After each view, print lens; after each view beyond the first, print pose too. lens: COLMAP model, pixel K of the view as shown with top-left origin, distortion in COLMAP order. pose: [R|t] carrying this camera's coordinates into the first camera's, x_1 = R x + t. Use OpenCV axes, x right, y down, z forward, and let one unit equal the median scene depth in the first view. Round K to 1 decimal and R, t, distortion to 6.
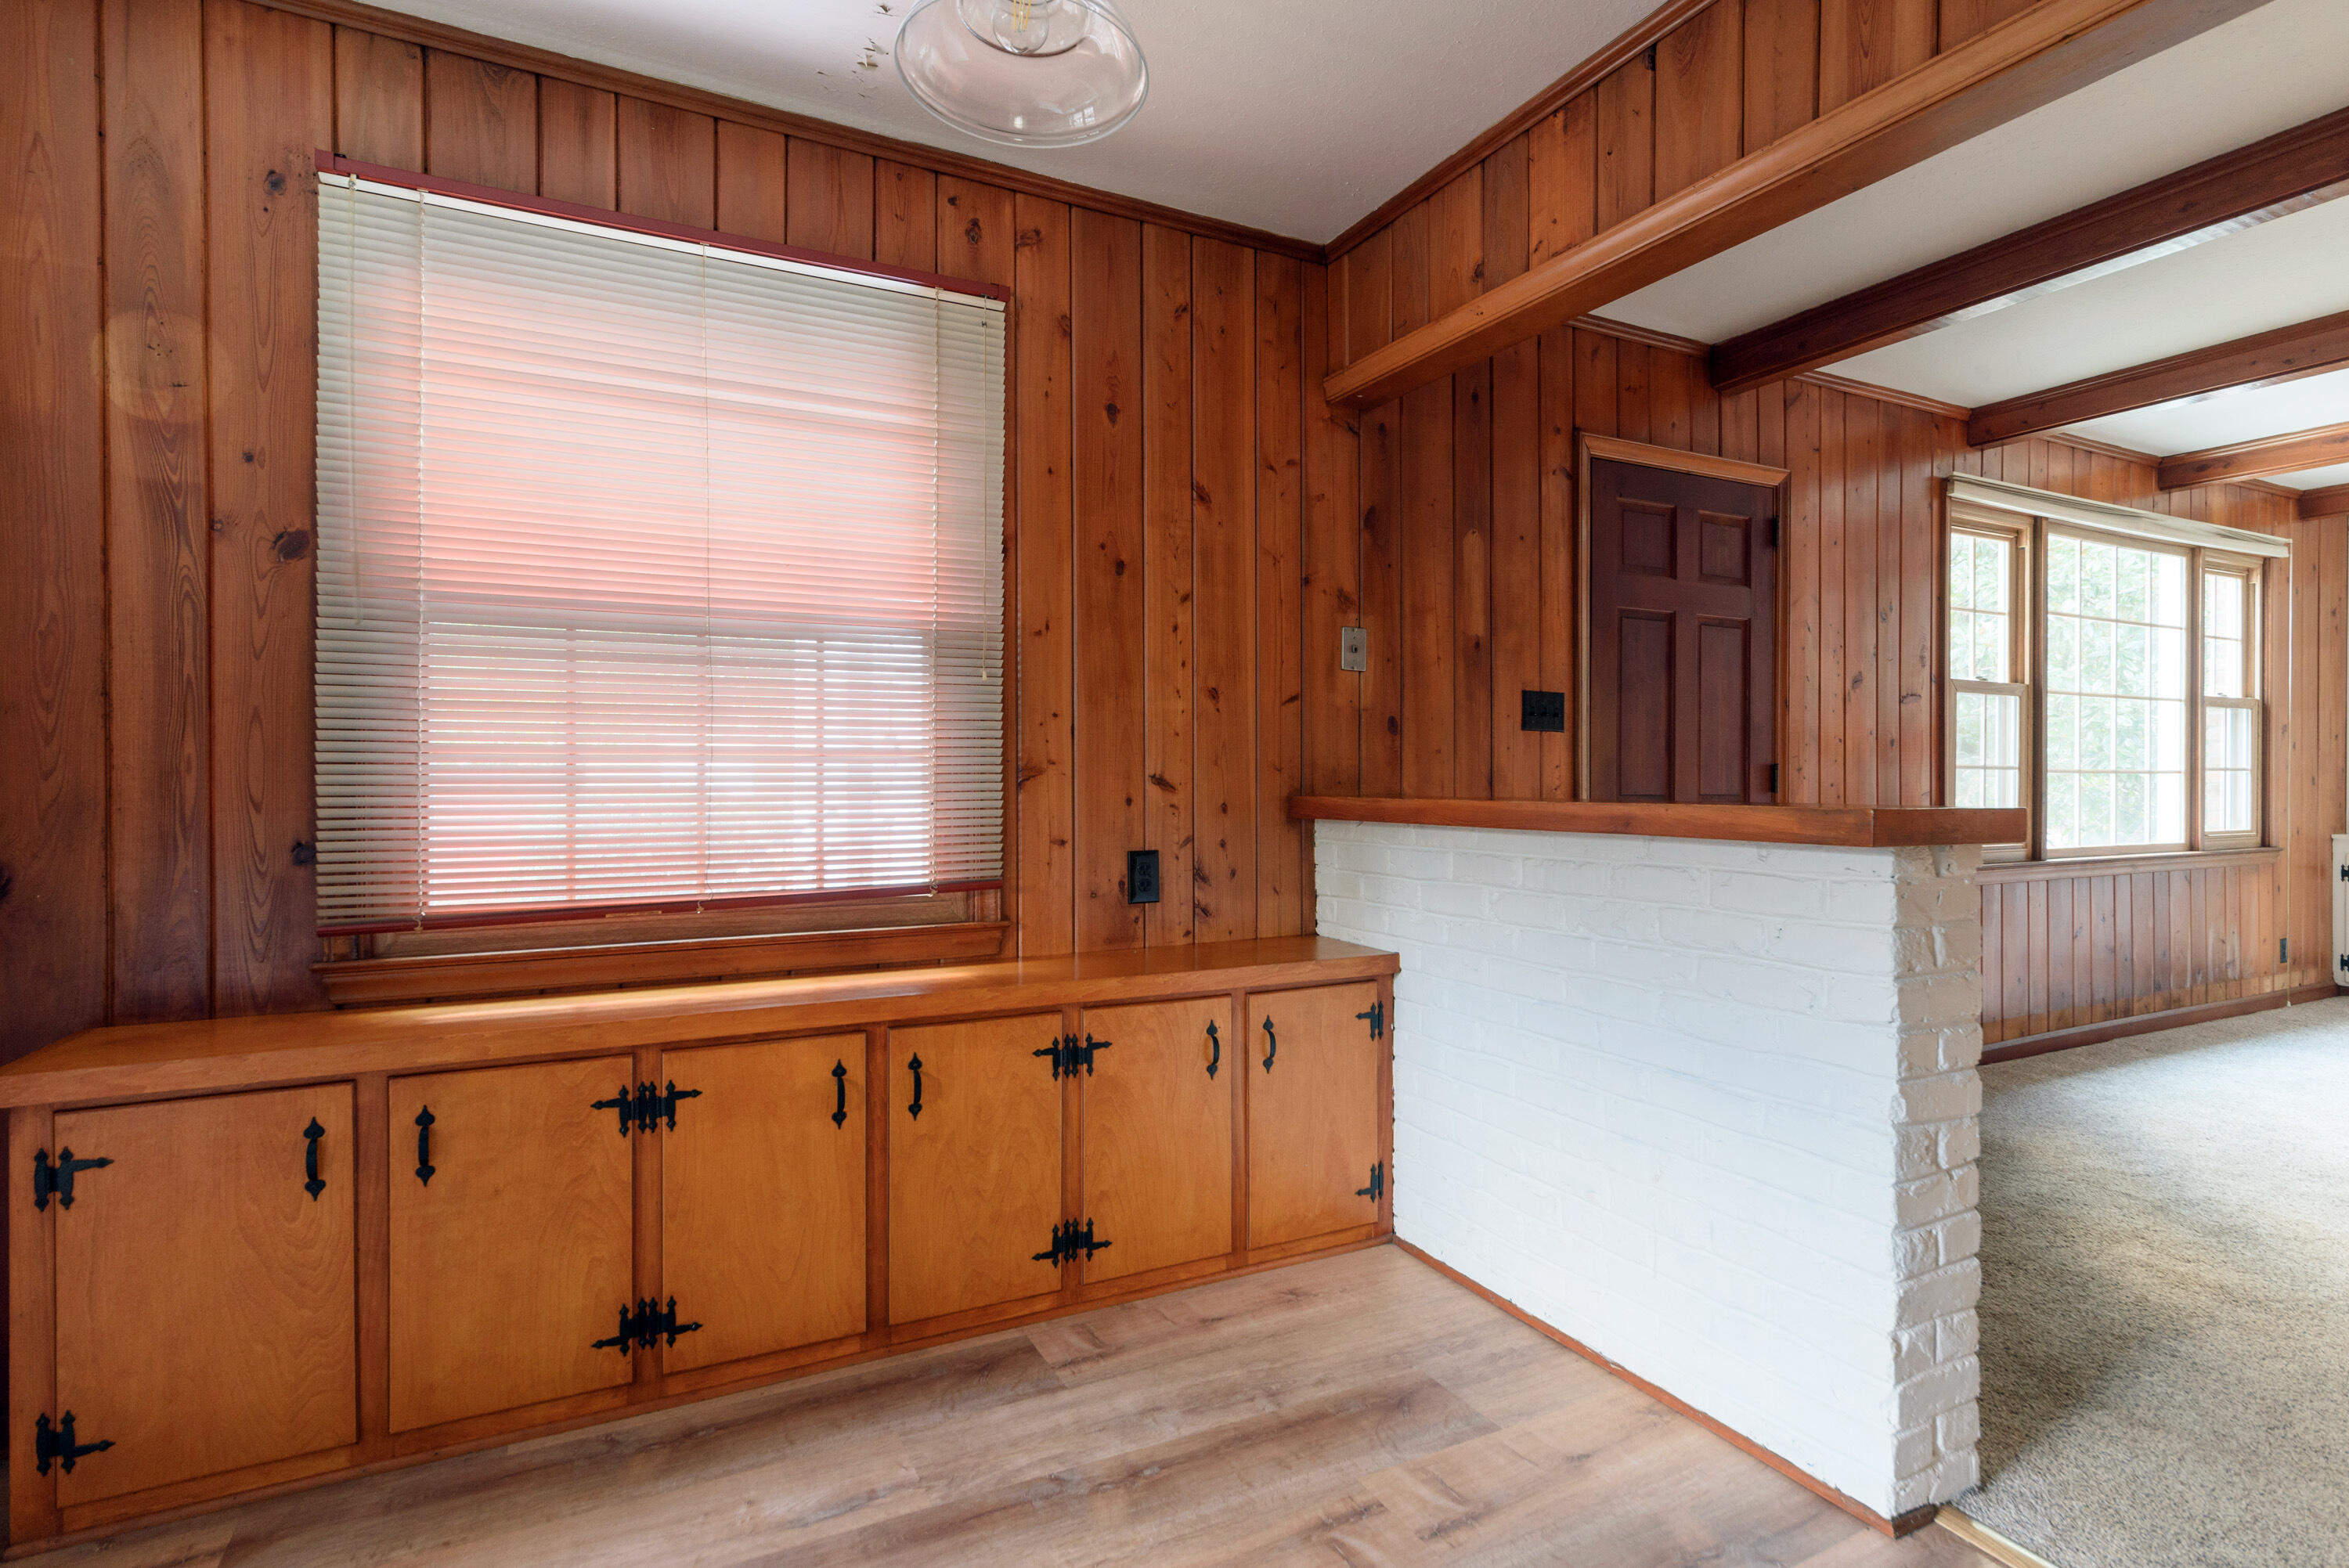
lens RADIAL K [[1189.7, 0, 1177.5], [0, 1189.7, 779.8], [0, 0, 1]] dist [0.011669, -0.000300]
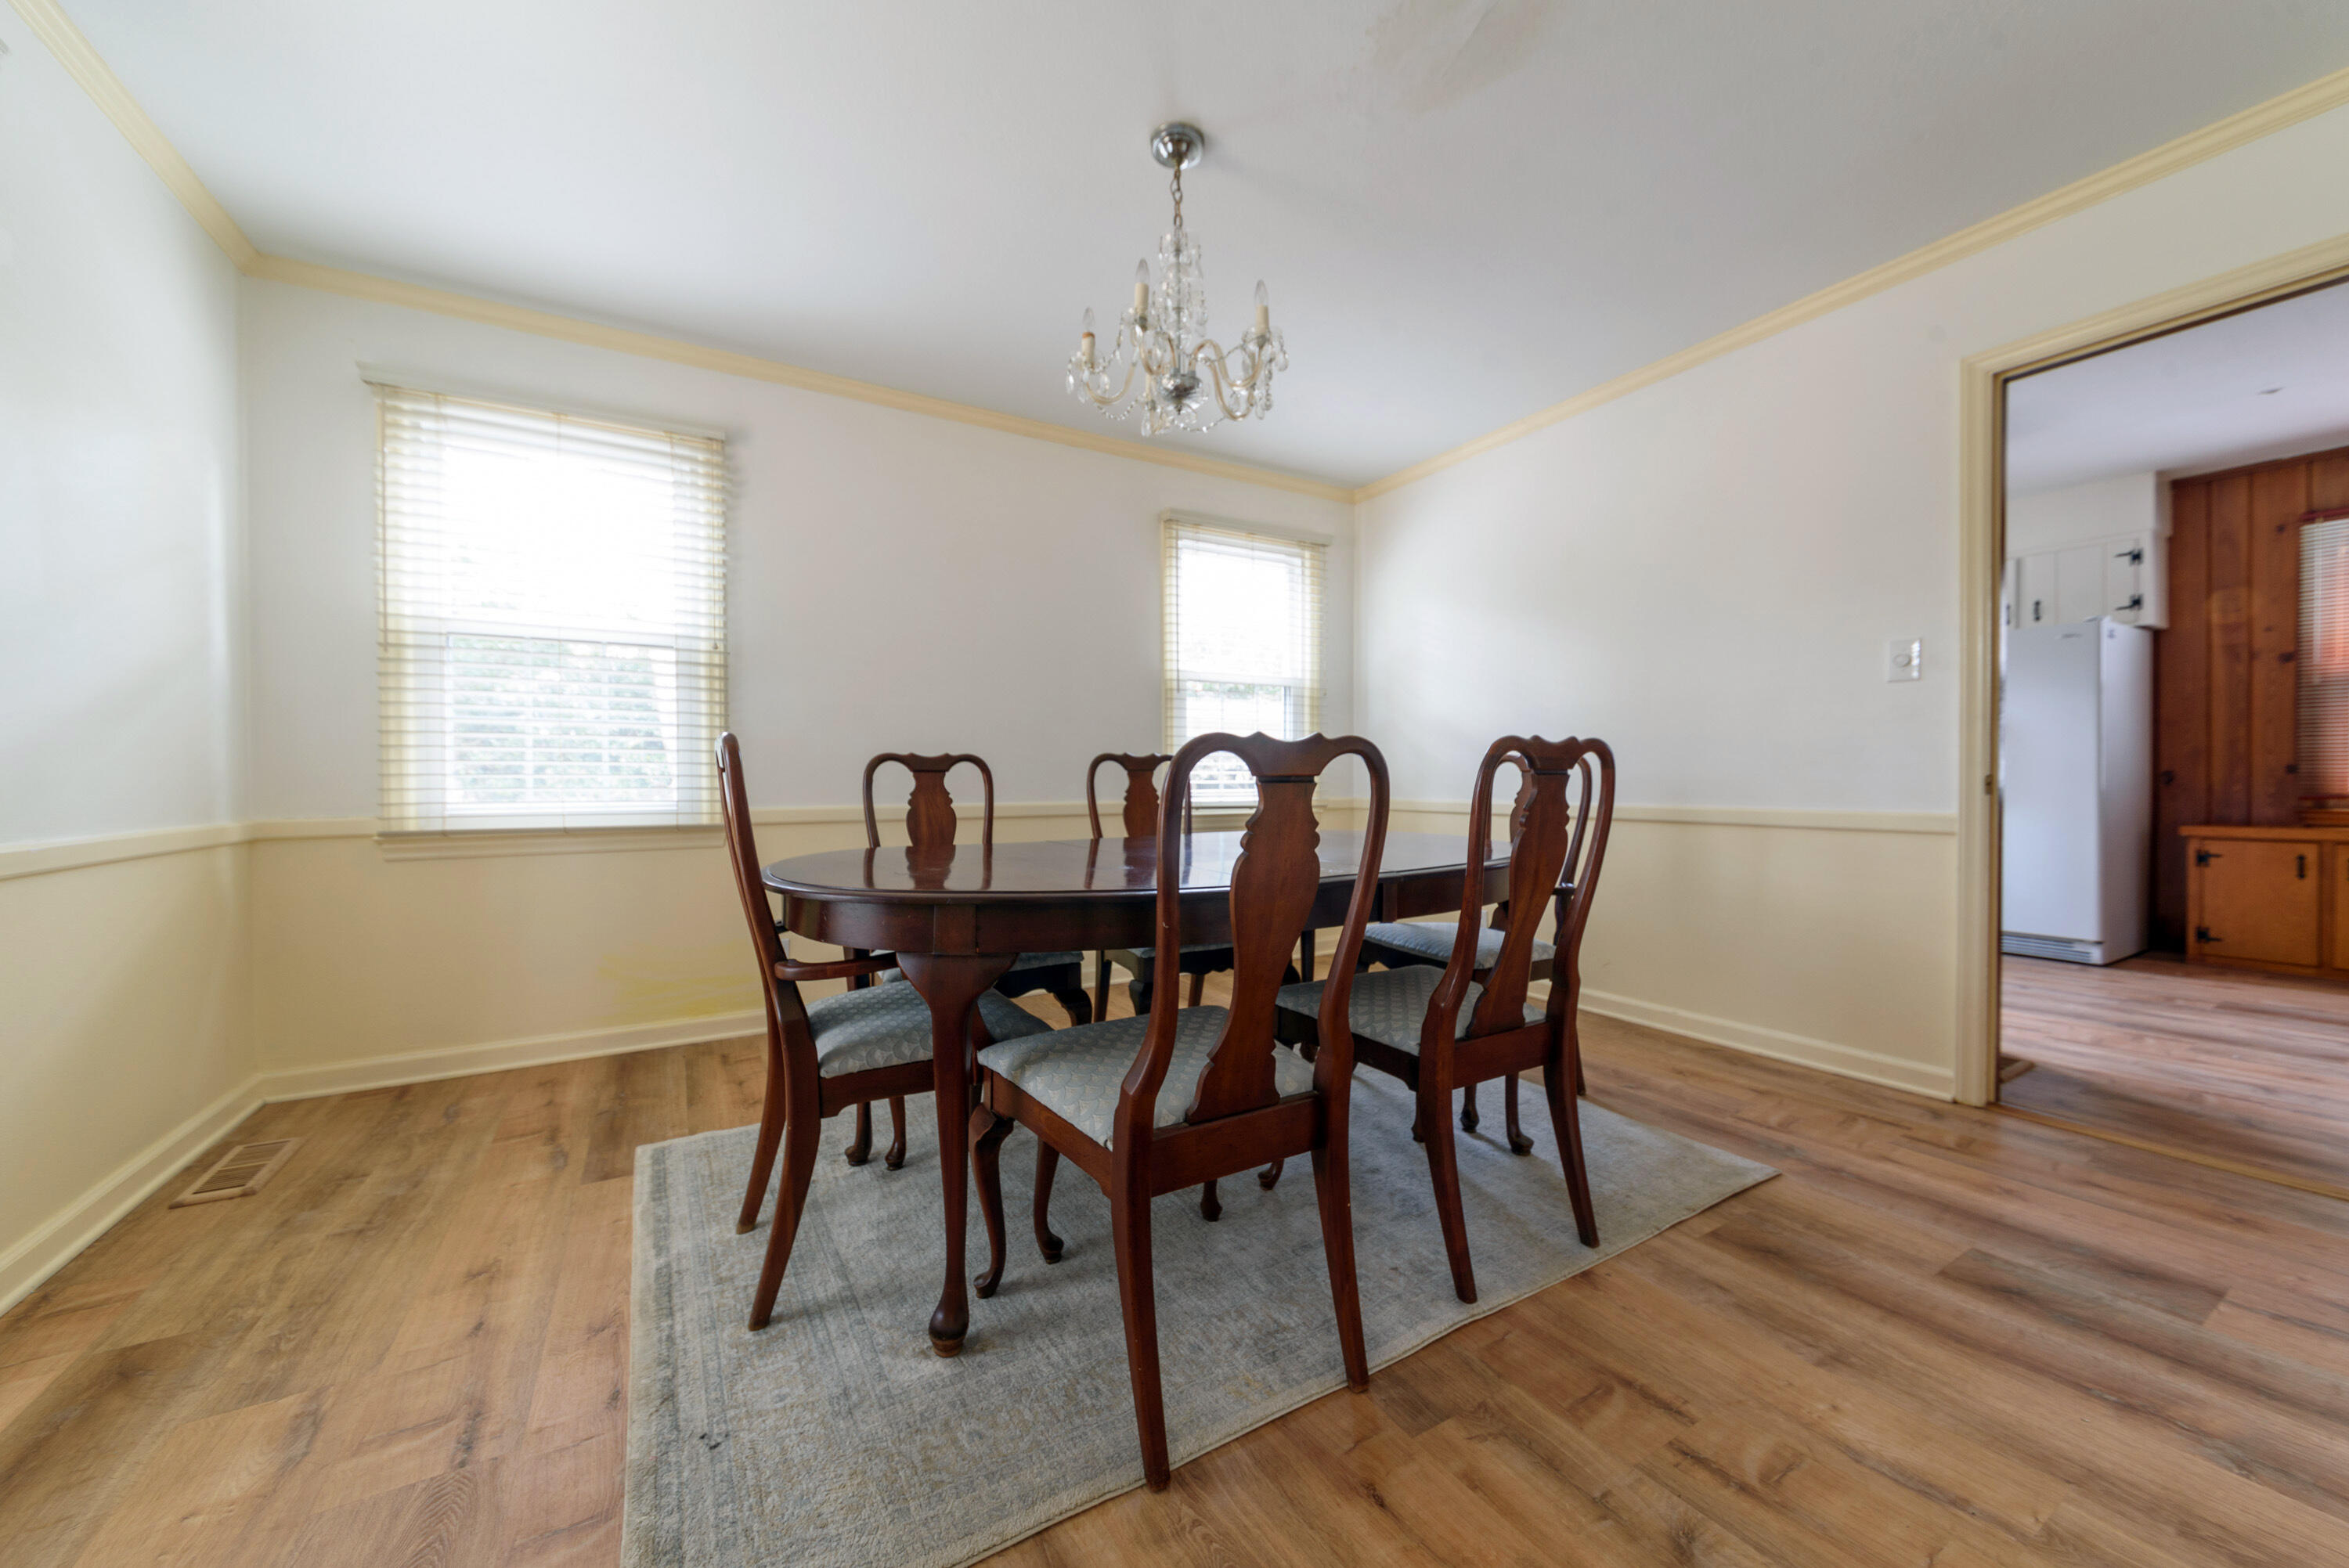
lens RADIAL K [[849.6, 0, 1129.7], [0, 849.6, 791.2], [0, 0, 1]] dist [-0.010815, -0.000993]
pose [[0.039920, 0.012728, -0.999122, 1.119669], [0.003591, 0.999911, 0.012882, 0.081987], [0.999196, -0.004102, 0.039870, -1.831144]]
